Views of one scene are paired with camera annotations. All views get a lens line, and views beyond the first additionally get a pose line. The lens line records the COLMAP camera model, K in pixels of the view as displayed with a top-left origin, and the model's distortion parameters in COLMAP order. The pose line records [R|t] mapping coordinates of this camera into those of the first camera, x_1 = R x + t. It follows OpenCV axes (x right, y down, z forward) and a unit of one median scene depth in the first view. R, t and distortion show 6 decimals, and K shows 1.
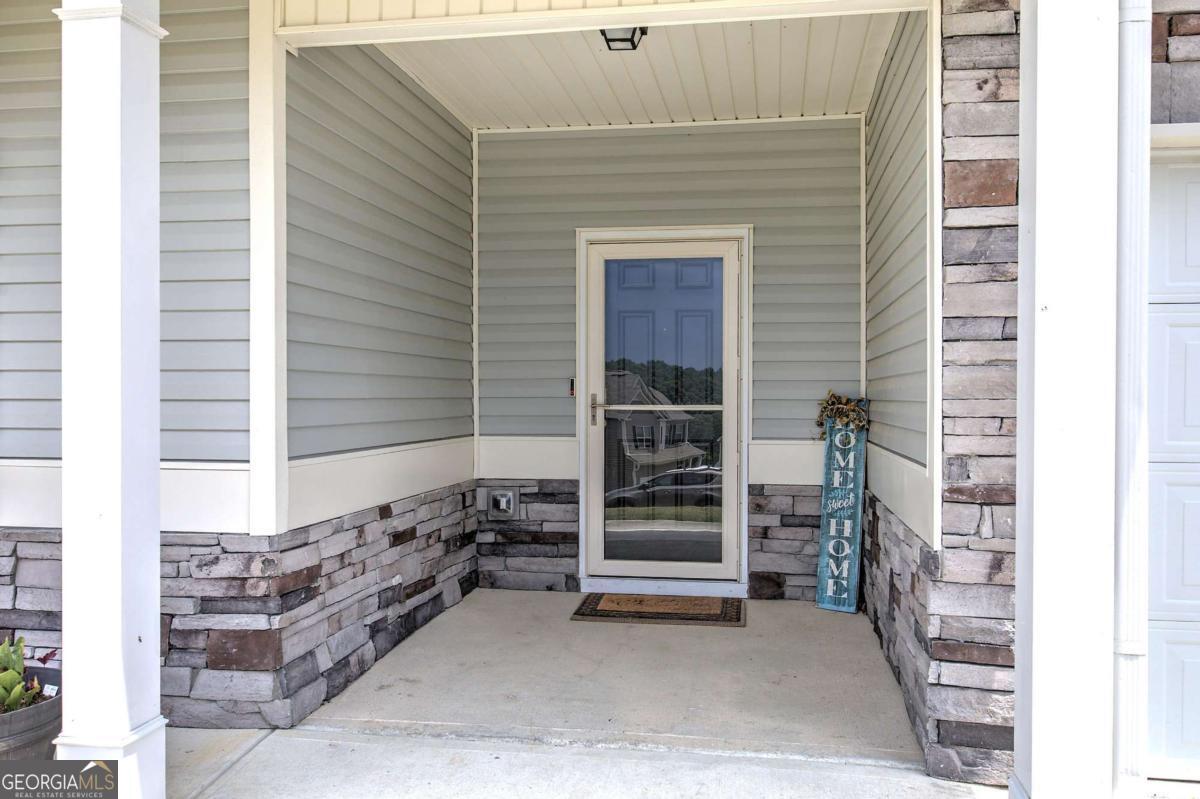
lens RADIAL K [[1022.8, 0, 602.4], [0, 1022.8, 395.7], [0, 0, 1]] dist [0.001238, 0.002114]
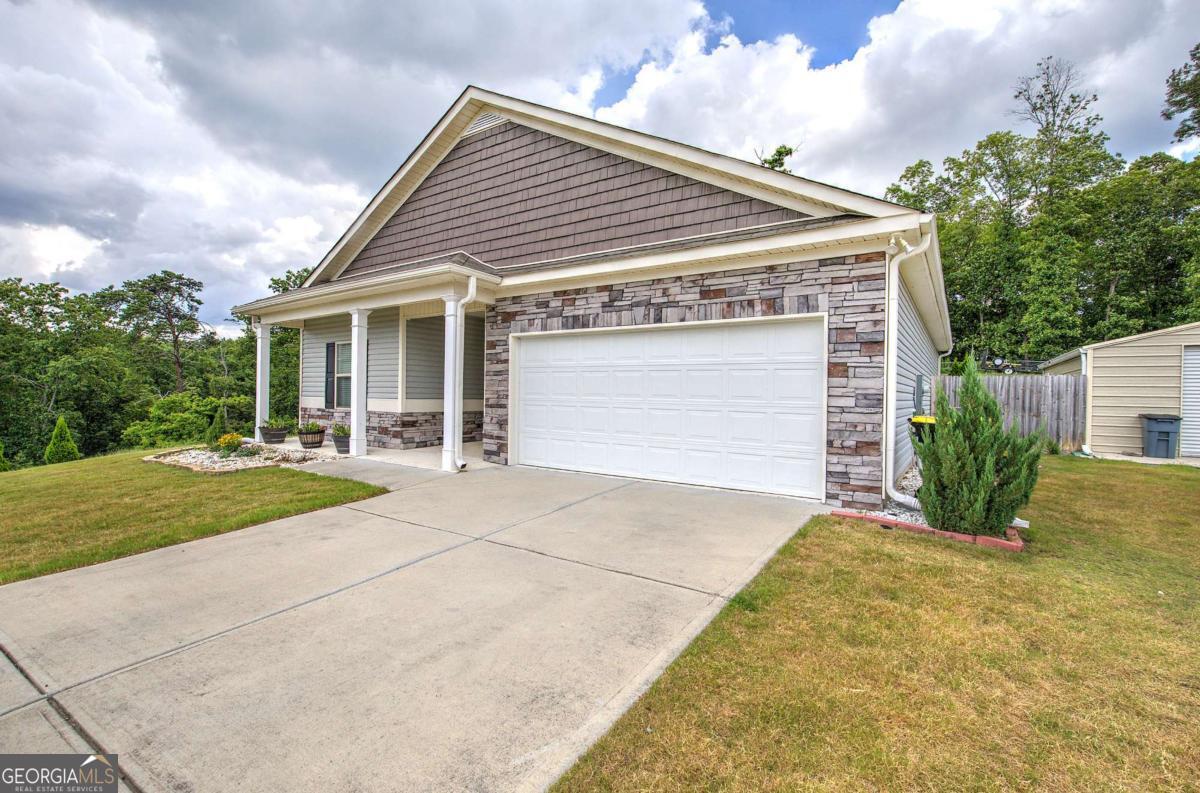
lens RADIAL K [[523.5, 0, 618.6], [0, 523.5, 398.5], [0, 0, 1]] dist [-0.009305, 0.005220]
pose [[0.913360, 0.014373, -0.406898, 1.178638], [-0.013793, 0.999895, 0.004357, 0.023506], [0.406918, 0.001633, 0.913463, -0.657916]]
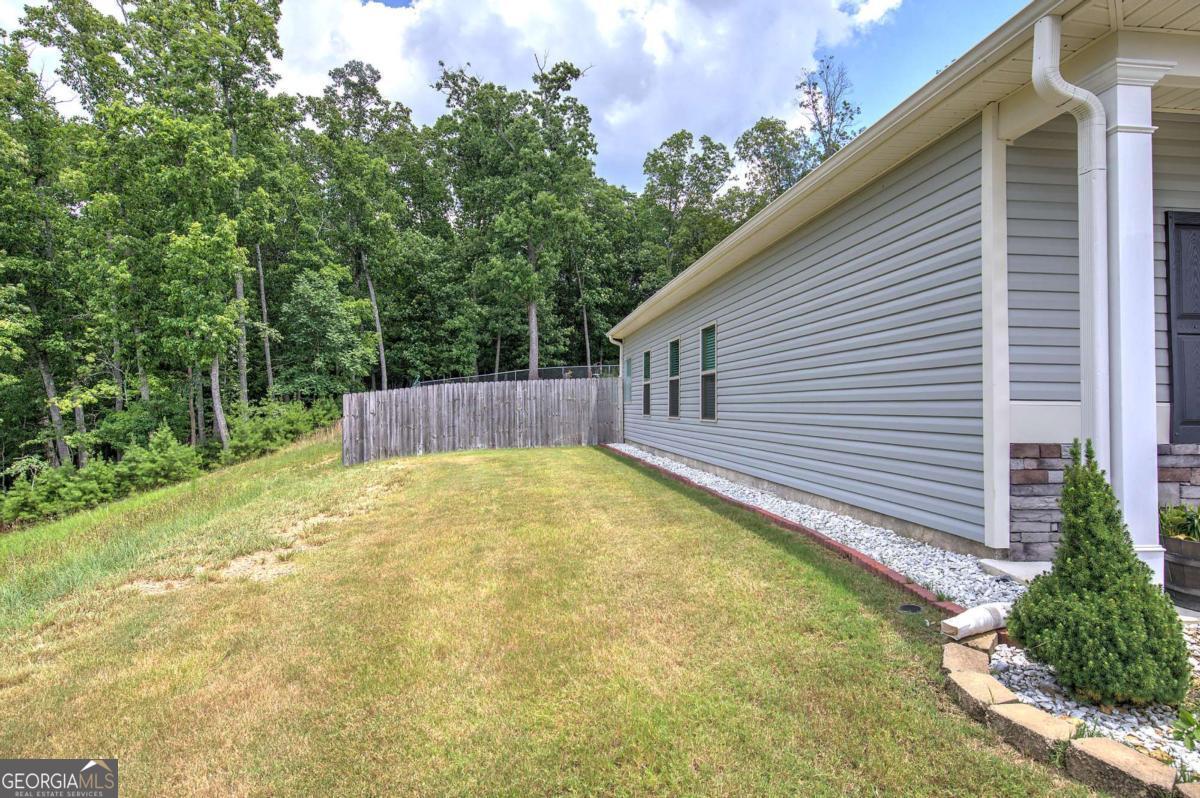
lens RADIAL K [[669.4, 0, 600.0], [0, 669.4, 399.0], [0, 0, 1]] dist [0.019035, 0.000030]
pose [[0.957279, 0.009230, 0.289020, -1.499108], [-0.006873, 0.999934, -0.009168, 0.049244], [-0.289085, 0.006790, 0.957279, 0.207535]]
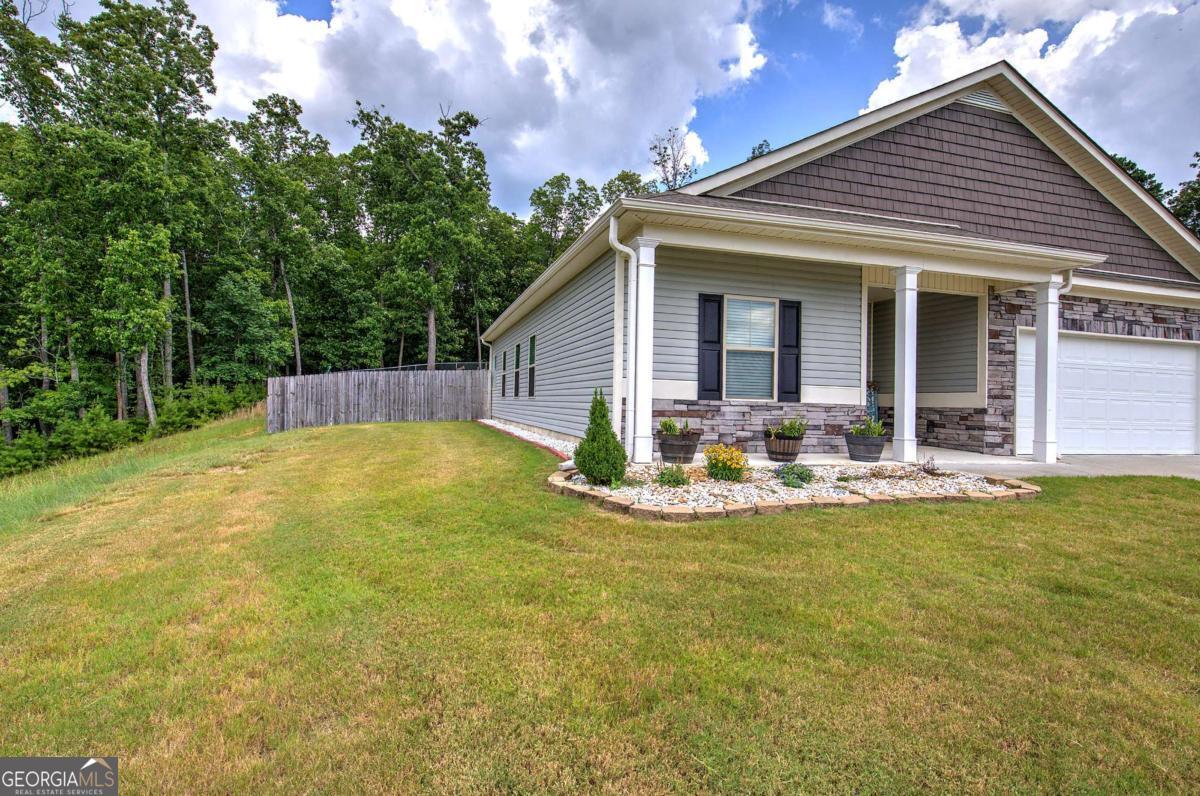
lens RADIAL K [[584.4, 0, 595.8], [0, 584.4, 390.8], [0, 0, 1]] dist [0.007924, 0.000501]
pose [[0.897061, 0.029439, 0.440925, -1.523716], [-0.024208, 0.999554, -0.017484, 0.095462], [-0.441243, 0.005010, 0.897374, -0.409337]]
